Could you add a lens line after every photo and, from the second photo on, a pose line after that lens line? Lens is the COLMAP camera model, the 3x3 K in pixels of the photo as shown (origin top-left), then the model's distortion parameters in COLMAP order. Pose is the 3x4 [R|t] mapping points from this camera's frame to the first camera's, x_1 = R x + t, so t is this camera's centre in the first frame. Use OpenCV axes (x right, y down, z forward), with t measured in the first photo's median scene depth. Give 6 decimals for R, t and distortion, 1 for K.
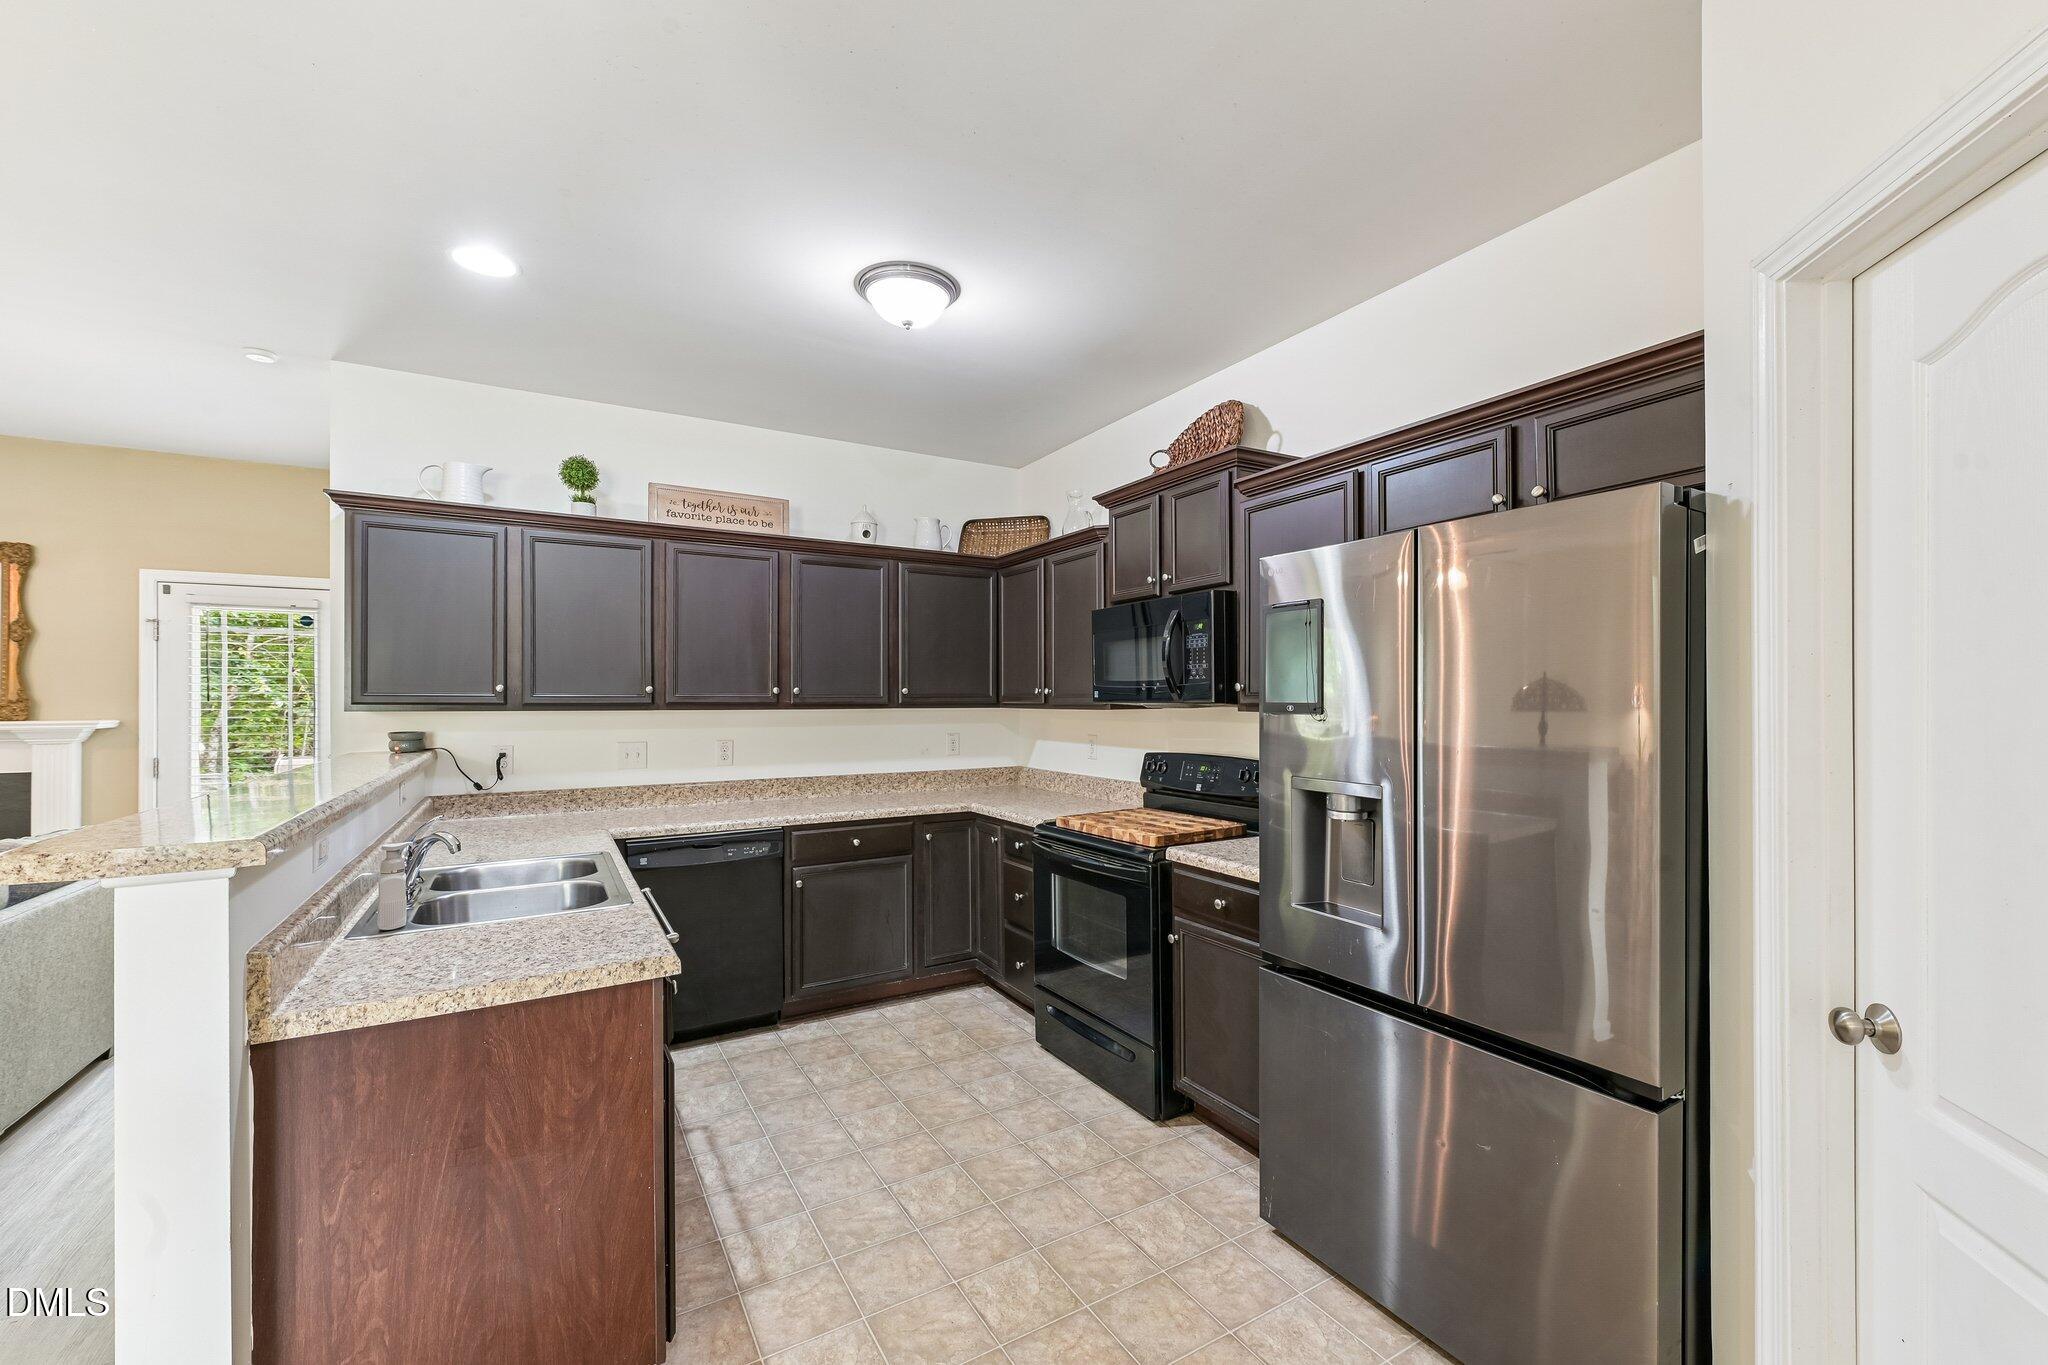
lens RADIAL K [[827.5, 0, 1024.5], [0, 827.5, 689.6], [0, 0, 1]] dist [0.002811, -0.002742]
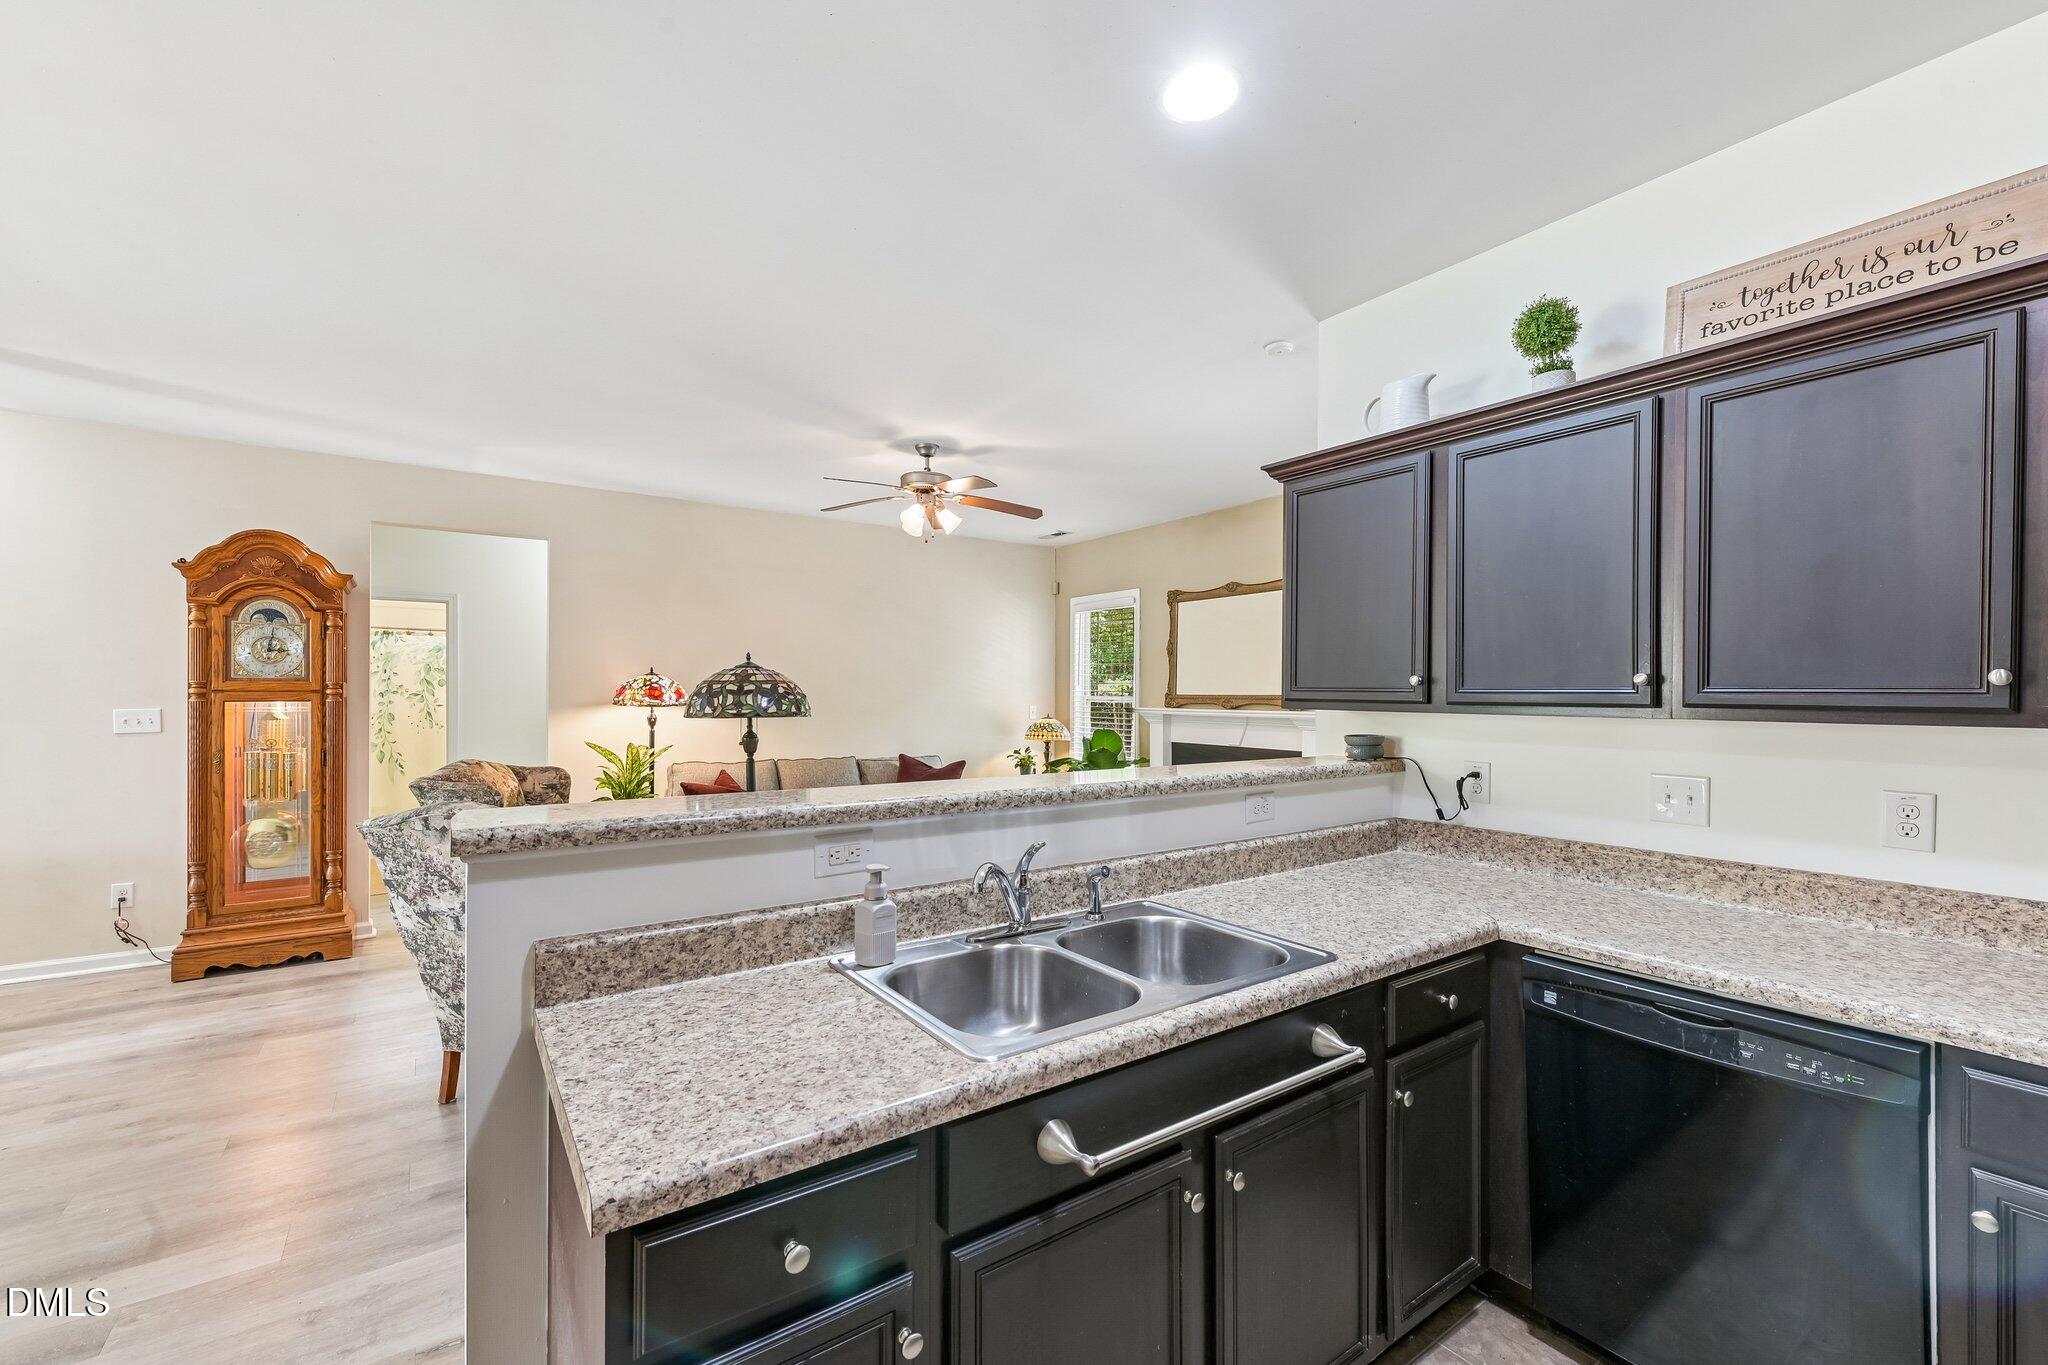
lens RADIAL K [[831.4, 0, 1024.1], [0, 831.4, 699.3], [0, 0, 1]] dist [0.000501, -0.000850]
pose [[0.074775, 0.009480, -0.997155, 0.045480], [0.007518, 0.999921, 0.010070, 0.003901], [0.997172, -0.008250, 0.074697, 0.513071]]
